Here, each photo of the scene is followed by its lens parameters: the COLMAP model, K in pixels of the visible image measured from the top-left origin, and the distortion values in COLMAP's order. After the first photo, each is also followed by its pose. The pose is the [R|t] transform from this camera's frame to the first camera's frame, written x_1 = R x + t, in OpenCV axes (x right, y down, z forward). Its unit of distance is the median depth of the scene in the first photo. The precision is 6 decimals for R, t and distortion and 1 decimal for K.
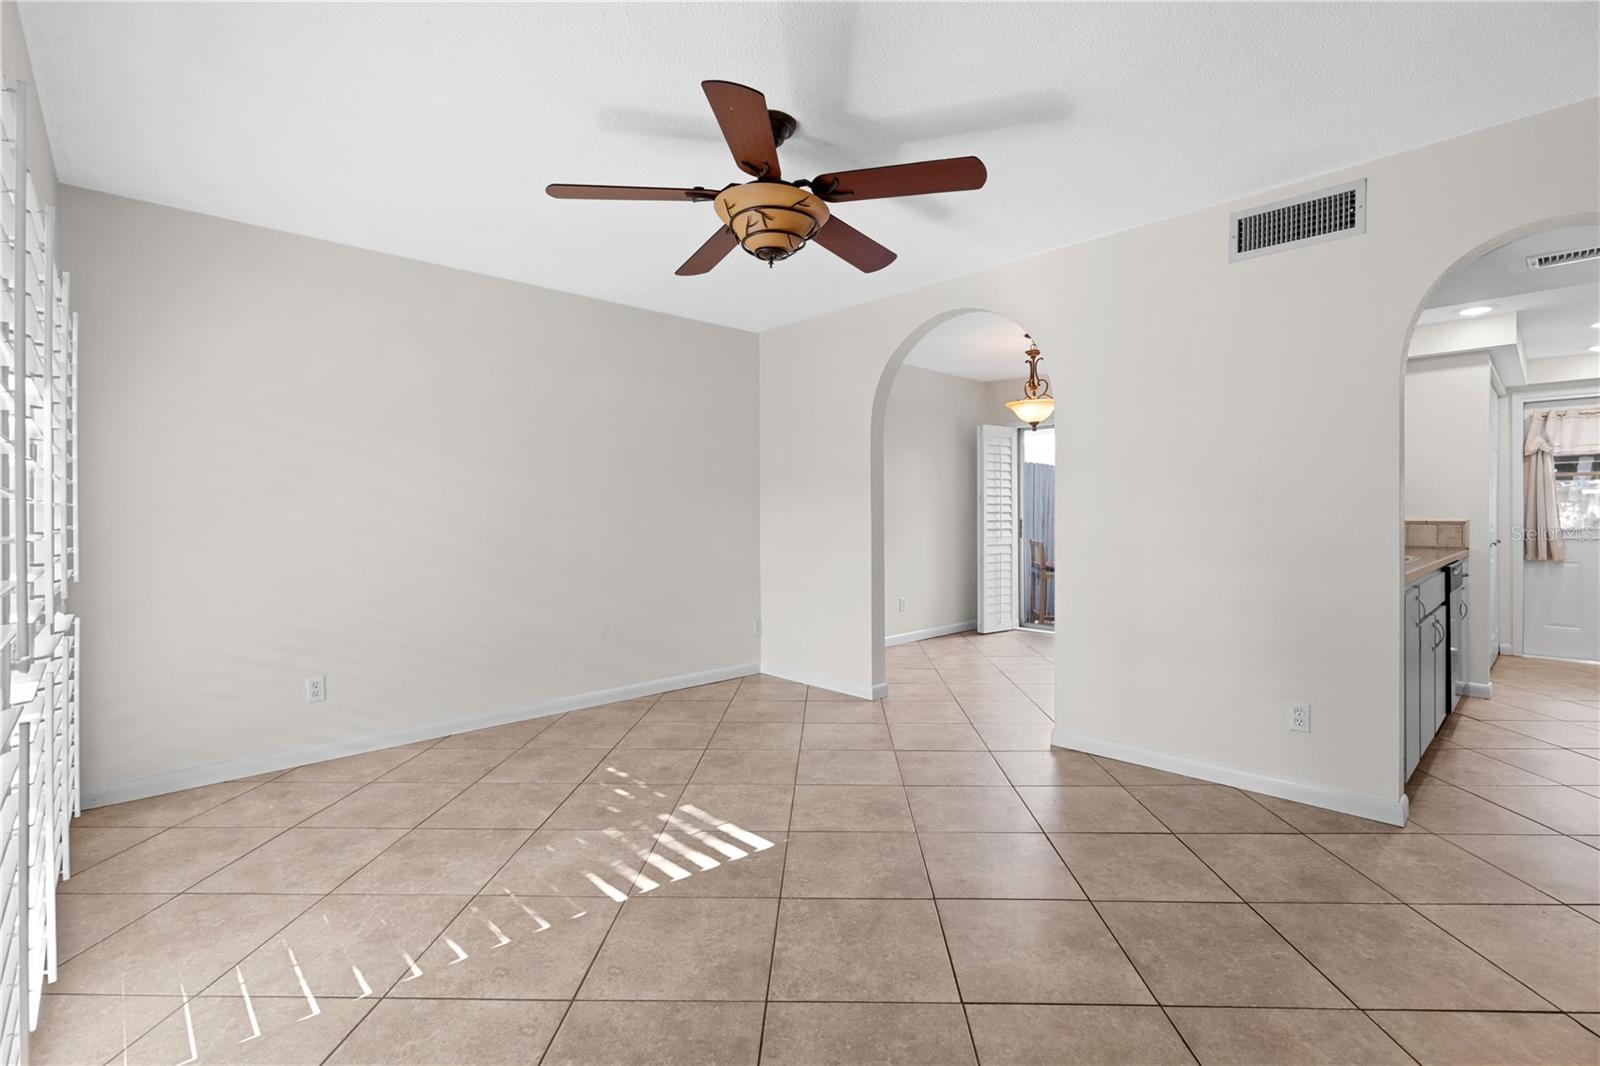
lens RADIAL K [[724.9, 0, 803.3], [0, 724.9, 518.1], [0, 0, 1]] dist [-0.008595, 0.002836]
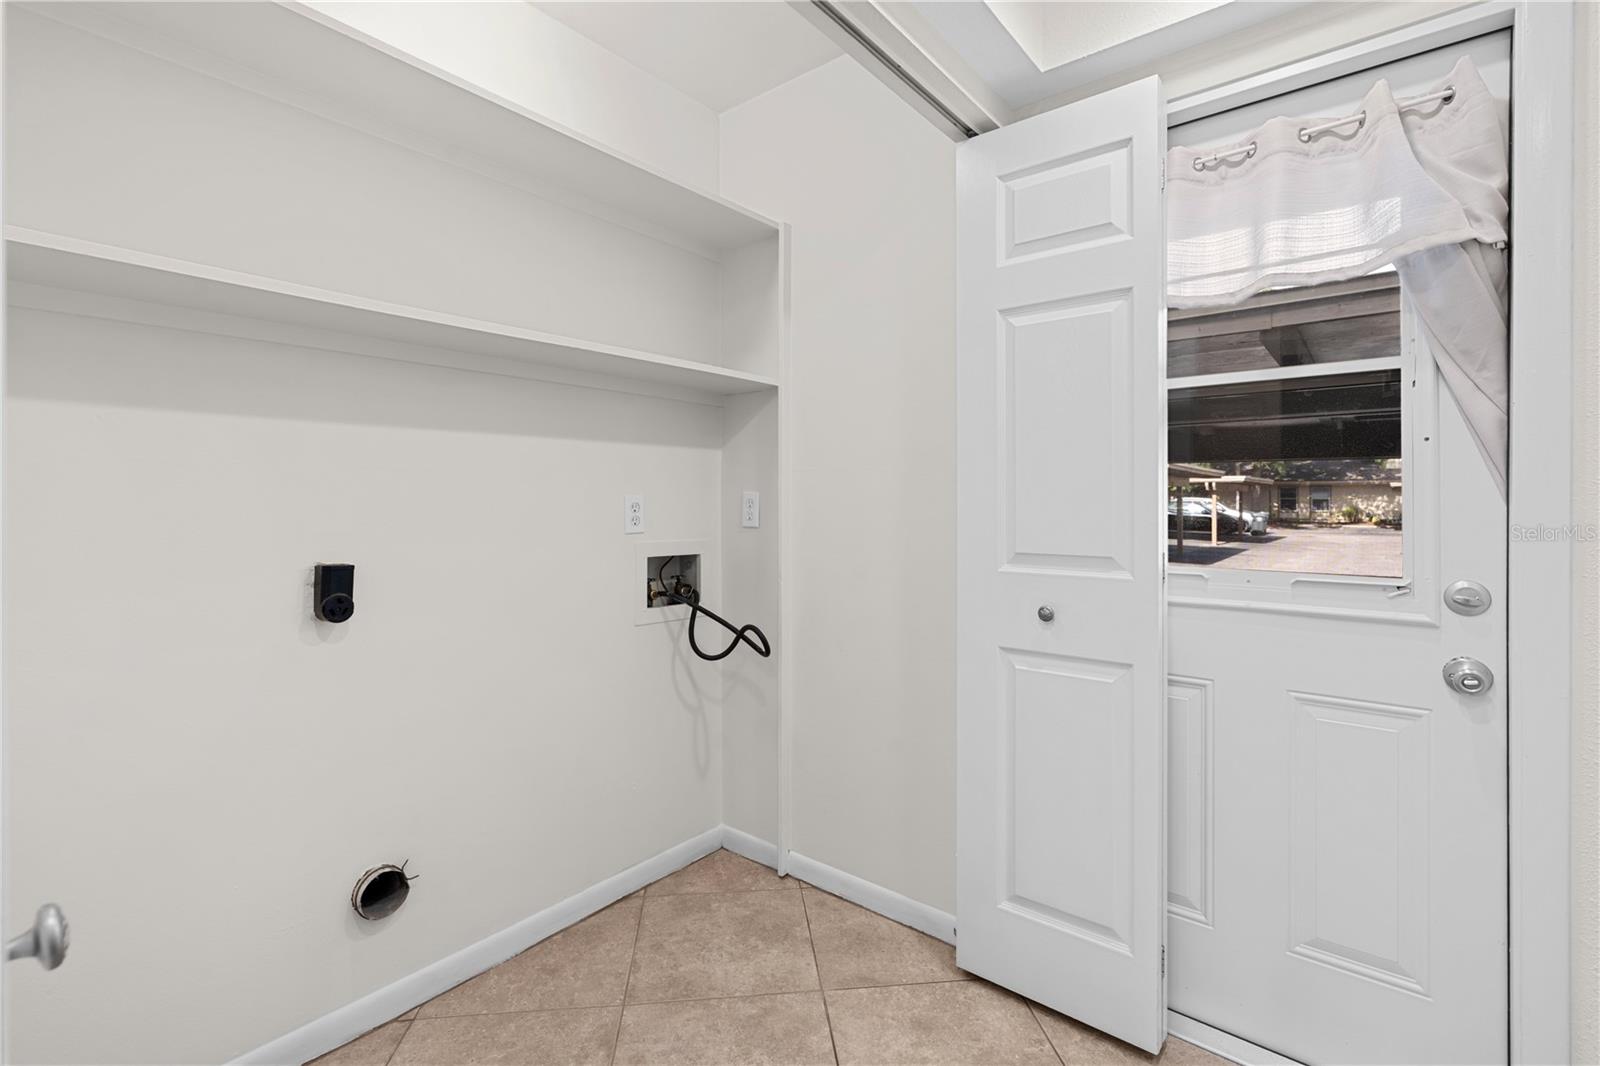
lens RADIAL K [[724.9, 0, 782.7], [0, 724.9, 502.7], [0, 0, 1]] dist [-0.008595, 0.002836]
pose [[0.993174, 0.003580, 0.116583, 1.481921], [-0.002780, 0.999971, -0.007024, -0.016048], [-0.116605, 0.006652, 0.993156, 1.235522]]
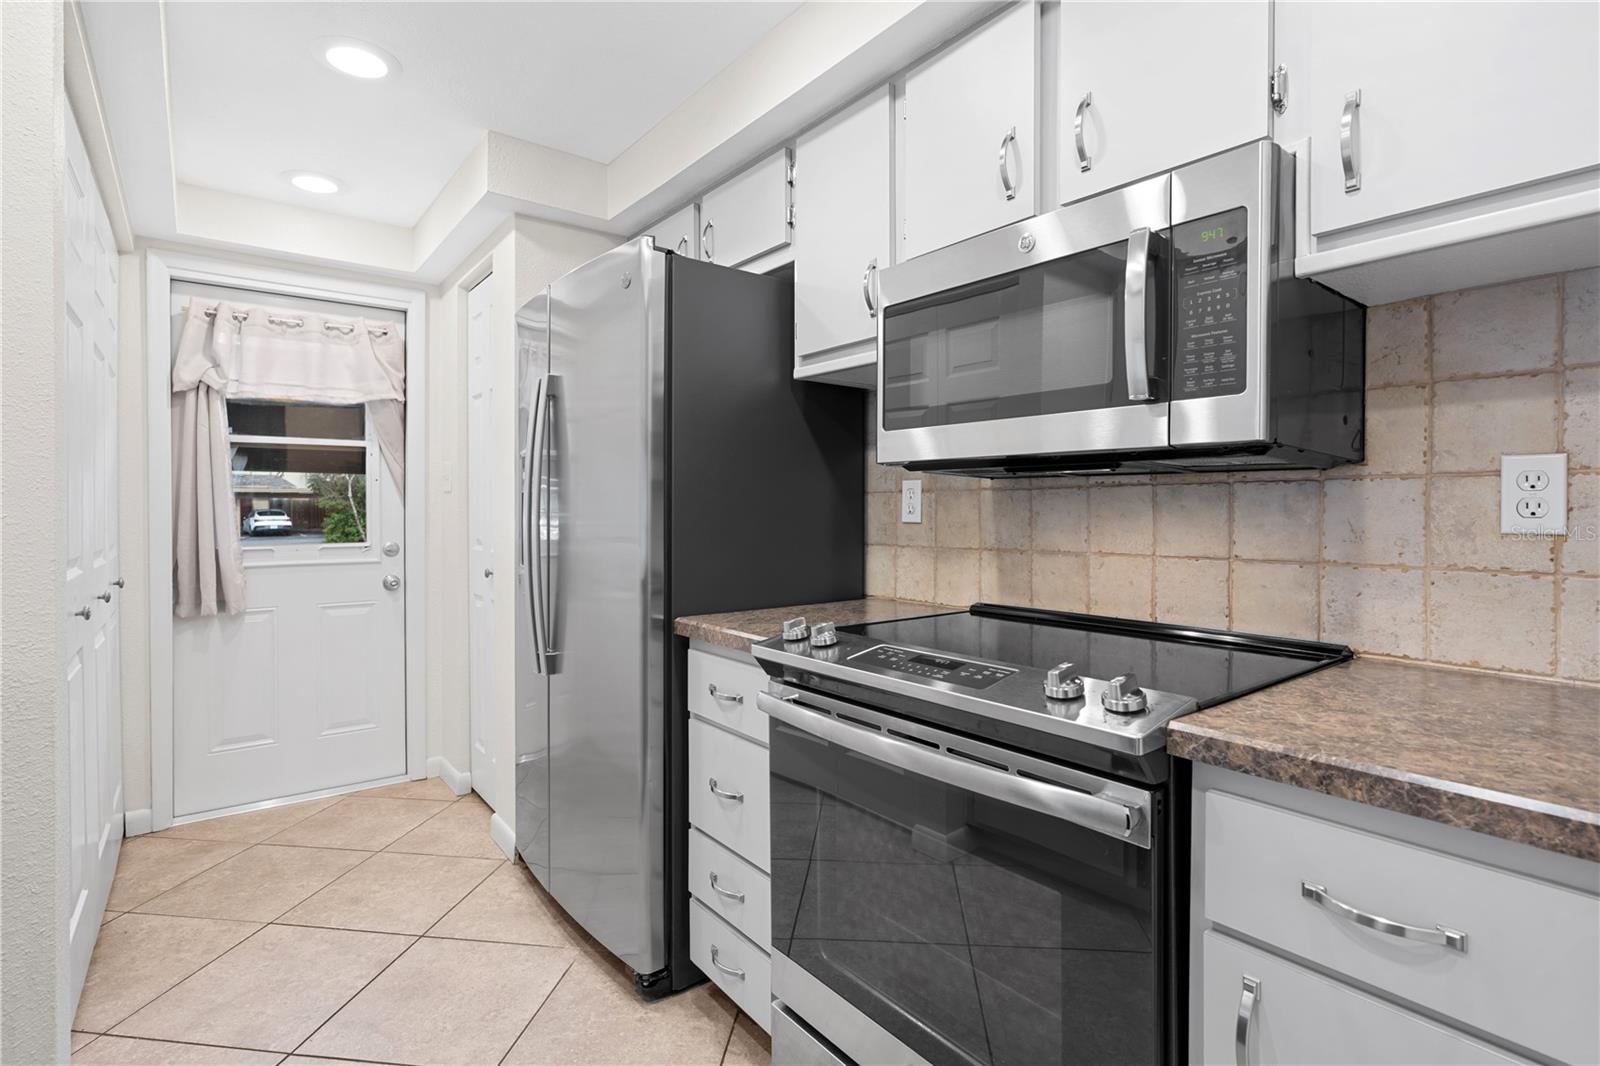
lens RADIAL K [[777.3, 0, 805.6], [0, 777.3, 510.4], [0, 0, 1]] dist [-0.016238, 0.003521]
pose [[0.093519, -0.000231, 0.995617, 0.951376], [0.007326, 0.999973, -0.000456, -0.012595], [-0.995591, 0.007337, 0.093518, 0.956657]]
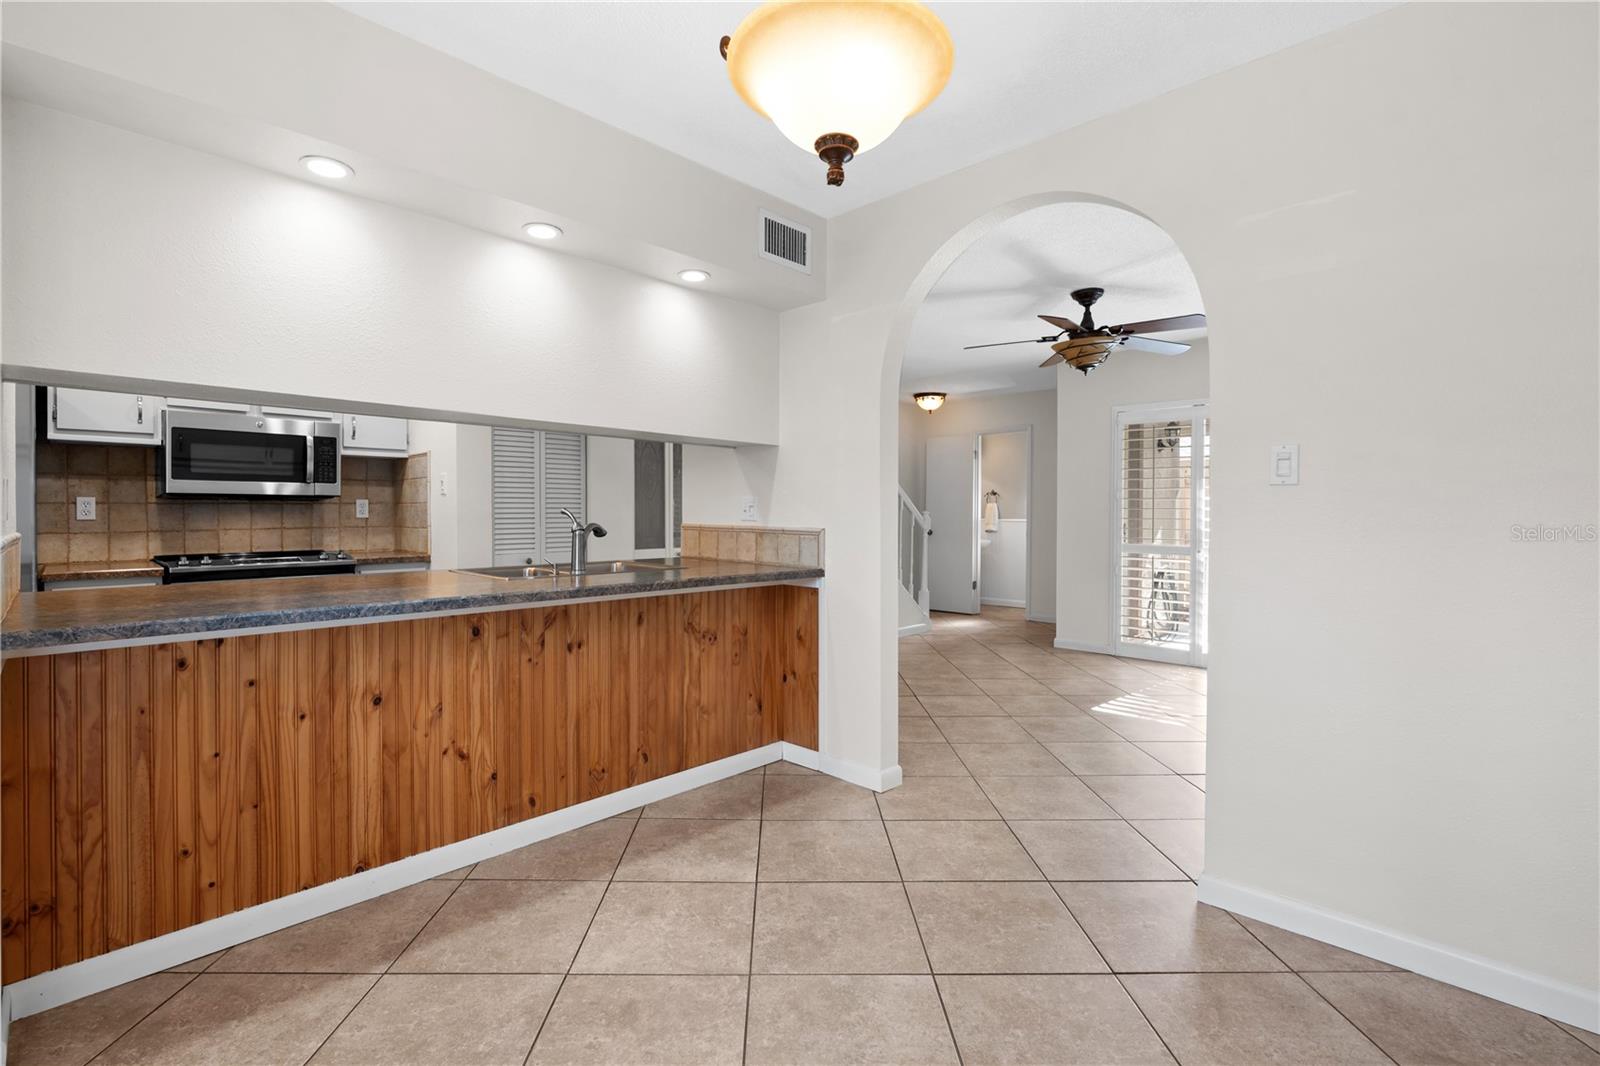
lens RADIAL K [[724.9, 0, 784.7], [0, 724.9, 525.9], [0, 0, 1]] dist [-0.008595, 0.002836]
pose [[-0.998180, 0.005394, -0.060057, 0.602631], [0.003888, 0.999676, 0.025157, -0.016432], [0.060173, 0.024878, -0.997878, 2.072108]]
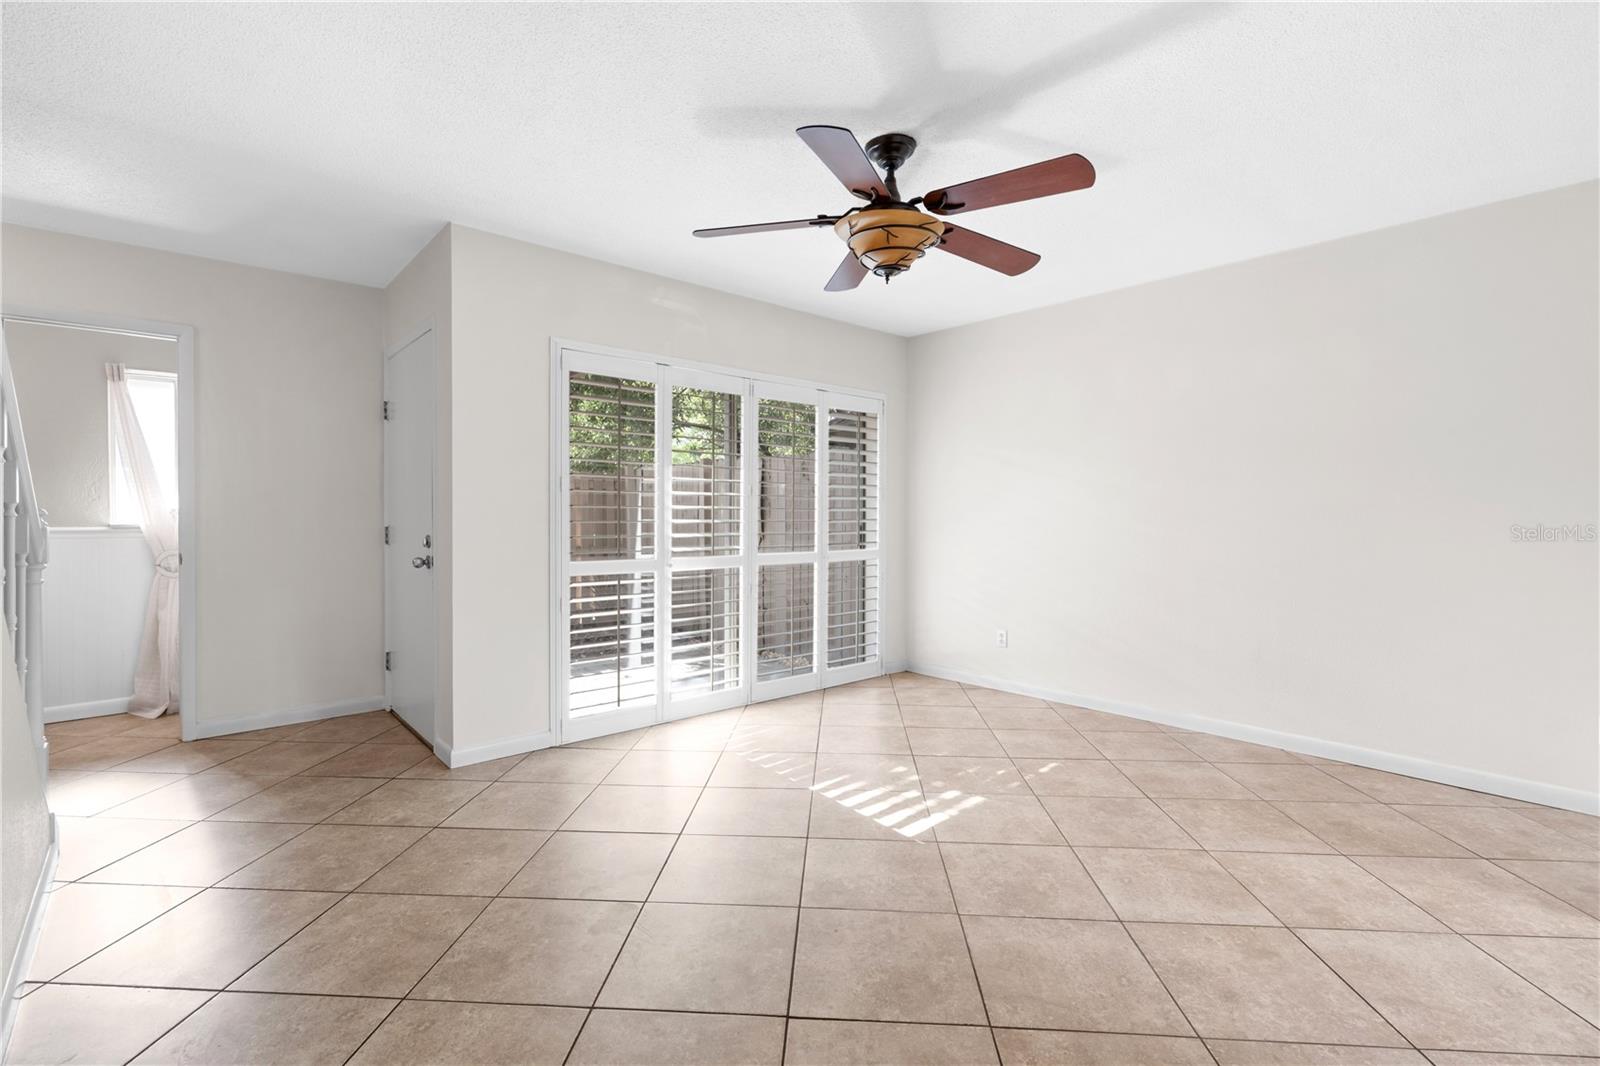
lens RADIAL K [[724.9, 0, 786.7], [0, 724.9, 524.1], [0, 0, 1]] dist [-0.008595, 0.002836]
pose [[-0.044157, 0.019127, -0.998842, 0.778000], [-0.007821, 0.999779, 0.019490, -0.006310], [0.998994, 0.008672, -0.043997, 0.691799]]
